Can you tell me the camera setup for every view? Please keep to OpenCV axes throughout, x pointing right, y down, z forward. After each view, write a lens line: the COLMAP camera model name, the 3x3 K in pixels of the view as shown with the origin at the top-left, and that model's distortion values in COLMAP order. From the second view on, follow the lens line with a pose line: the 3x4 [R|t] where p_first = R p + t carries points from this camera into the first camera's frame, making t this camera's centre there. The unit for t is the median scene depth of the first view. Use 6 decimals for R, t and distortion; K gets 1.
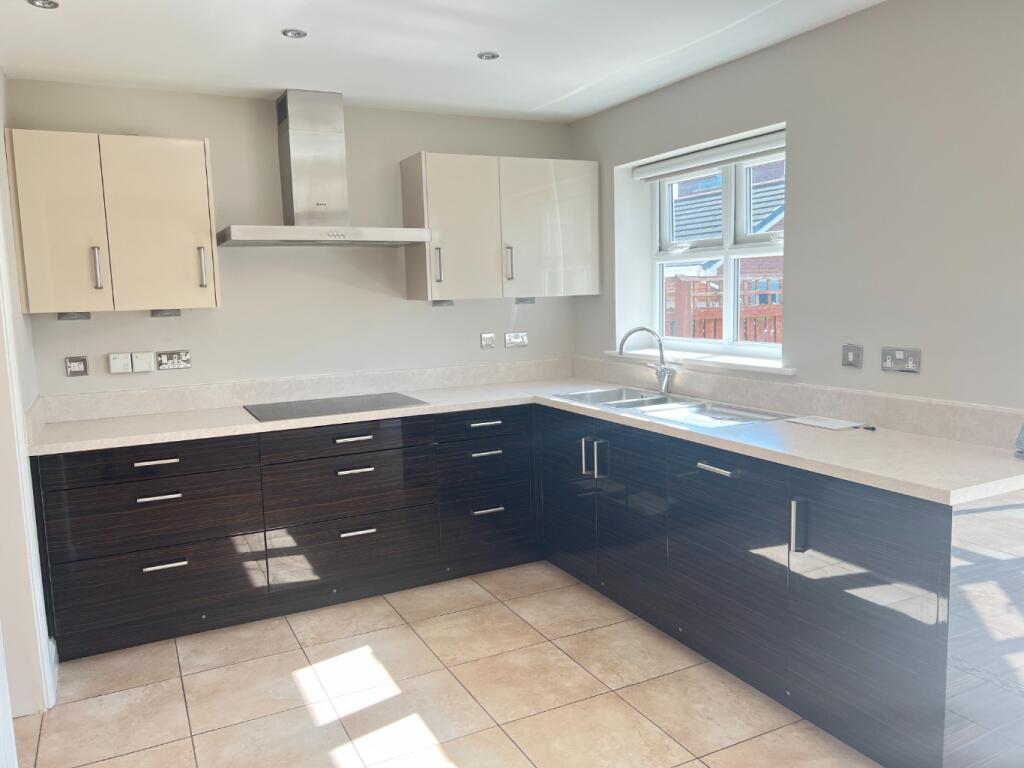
lens RADIAL K [[765.5, 0, 507.8], [0, 765.5, 380.5], [0, 0, 1]] dist [0.056617, -0.084804]
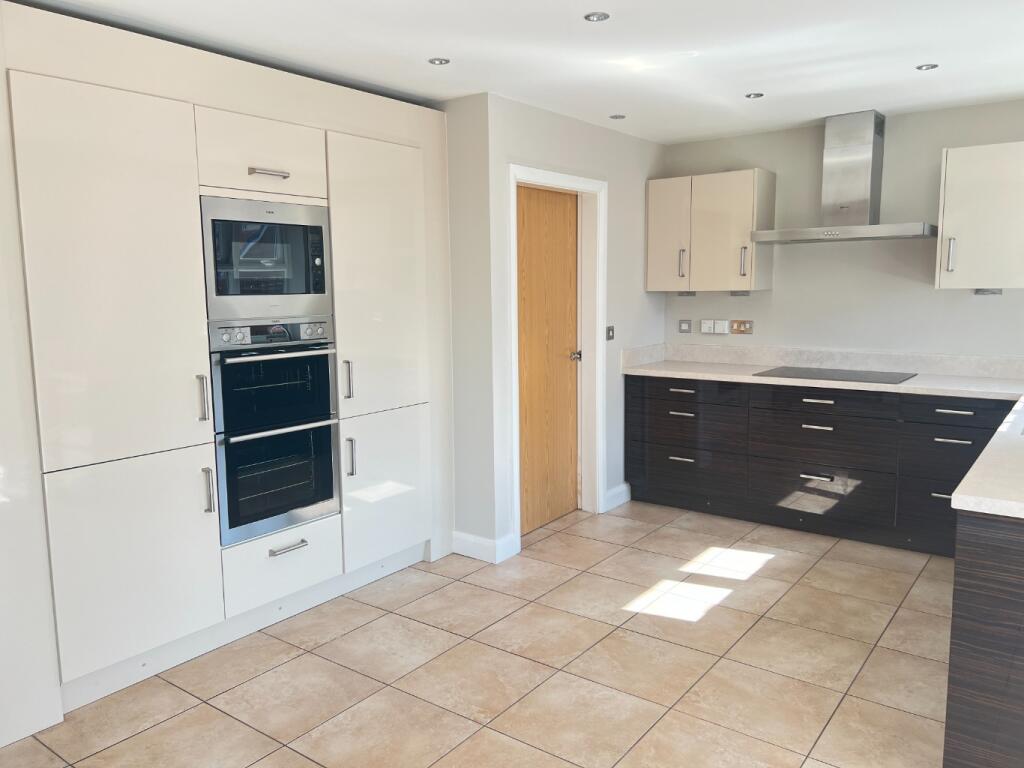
lens RADIAL K [[768.1, 0, 516.2], [0, 768.1, 382.0], [0, 0, 1]] dist [0.071962, -0.085315]
pose [[0.445010, 0.136958, -0.884991, 0.706854], [-0.105988, 0.989345, 0.099812, -0.027267], [0.889232, 0.049381, 0.454784, 0.003493]]
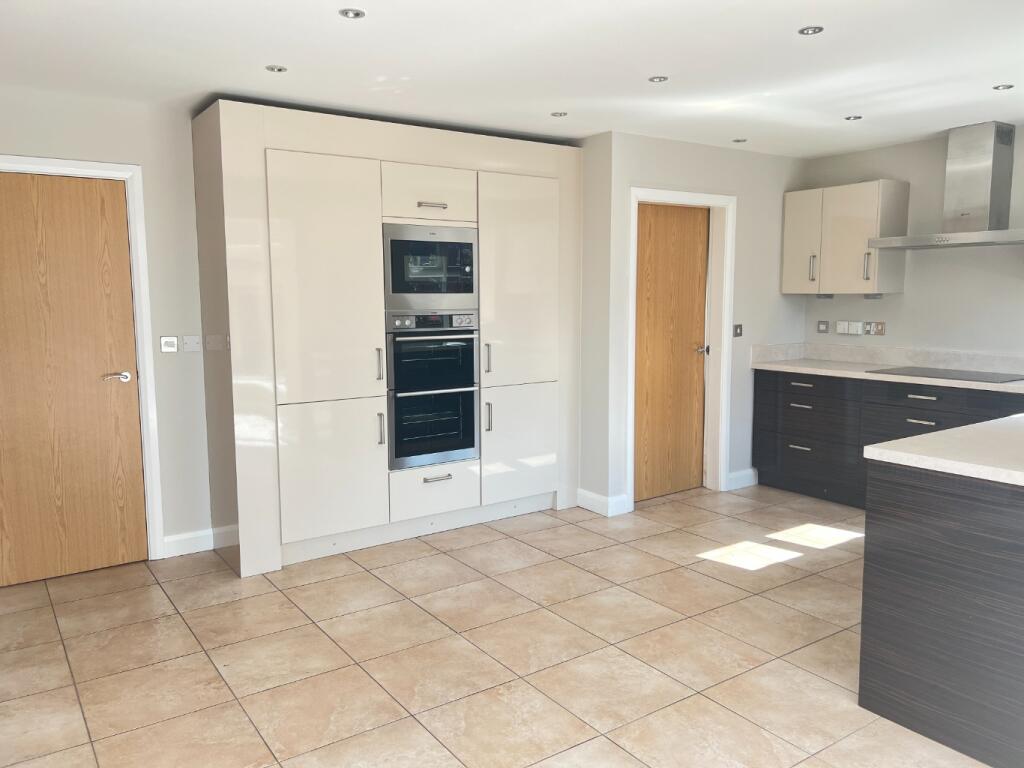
lens RADIAL K [[768.1, 0, 516.2], [0, 768.1, 382.0], [0, 0, 1]] dist [0.071962, -0.085315]
pose [[0.142673, 0.142198, -0.979502, 1.037152], [-0.113843, 0.985416, 0.126474, -0.039152], [0.983201, 0.093465, 0.156780, 0.113396]]
